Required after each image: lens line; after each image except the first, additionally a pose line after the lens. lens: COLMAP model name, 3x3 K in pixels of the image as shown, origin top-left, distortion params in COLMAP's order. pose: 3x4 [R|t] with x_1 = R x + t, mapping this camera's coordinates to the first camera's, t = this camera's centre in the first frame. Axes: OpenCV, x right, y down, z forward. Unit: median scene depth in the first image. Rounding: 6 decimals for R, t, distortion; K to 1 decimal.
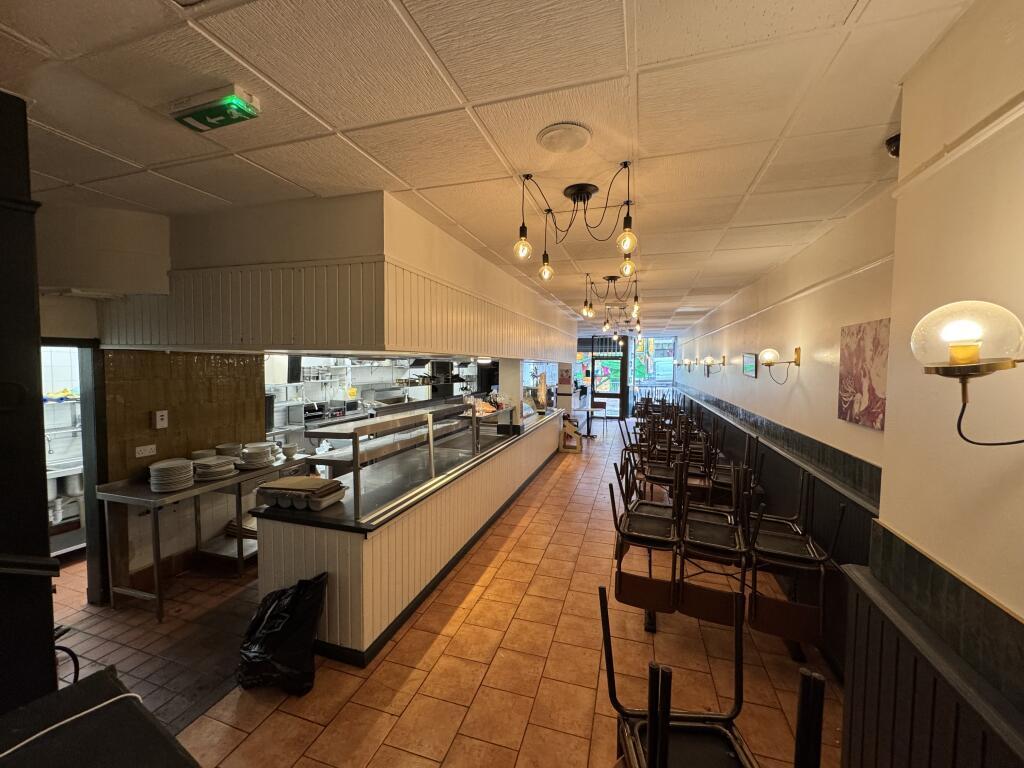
lens RADIAL K [[406.4, 0, 512.0], [0, 406.4, 384.0], [0, 0, 1]] dist [-0.008440, -0.000111]
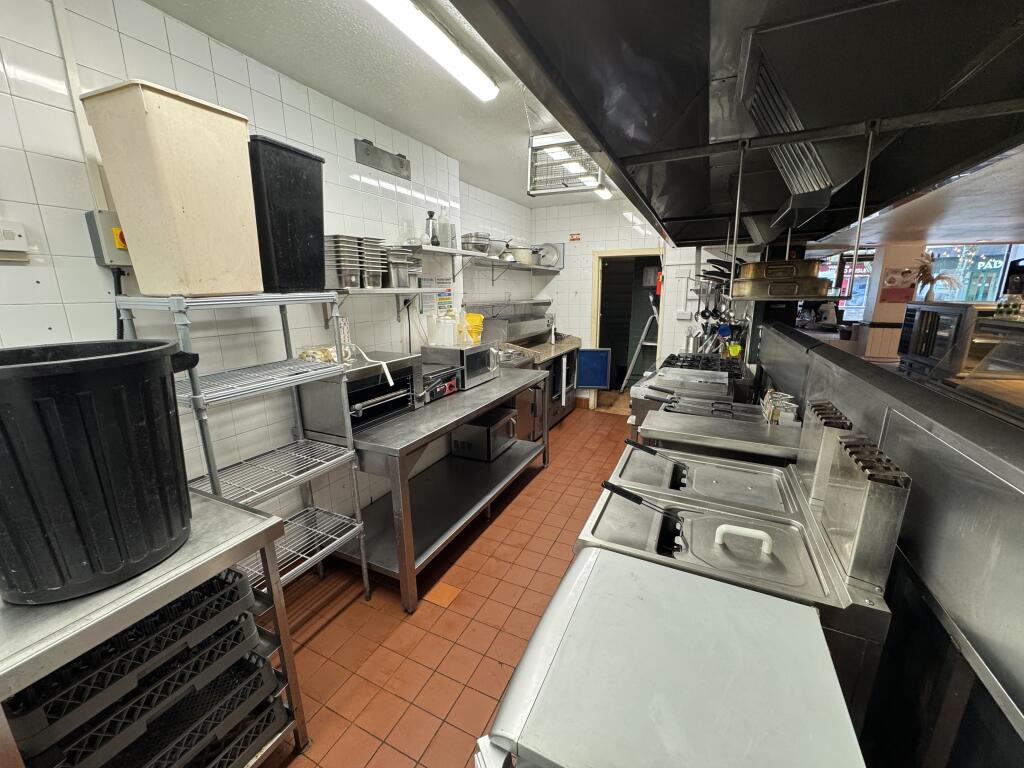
lens RADIAL K [[406.4, 0, 512.0], [0, 406.4, 384.0], [0, 0, 1]] dist [-0.008440, -0.000111]
pose [[0.990183, 0.010744, -0.139366, -0.339321], [0.013667, 0.984822, 0.173030, 0.010472], [0.139110, -0.173236, 0.975007, 0.696311]]
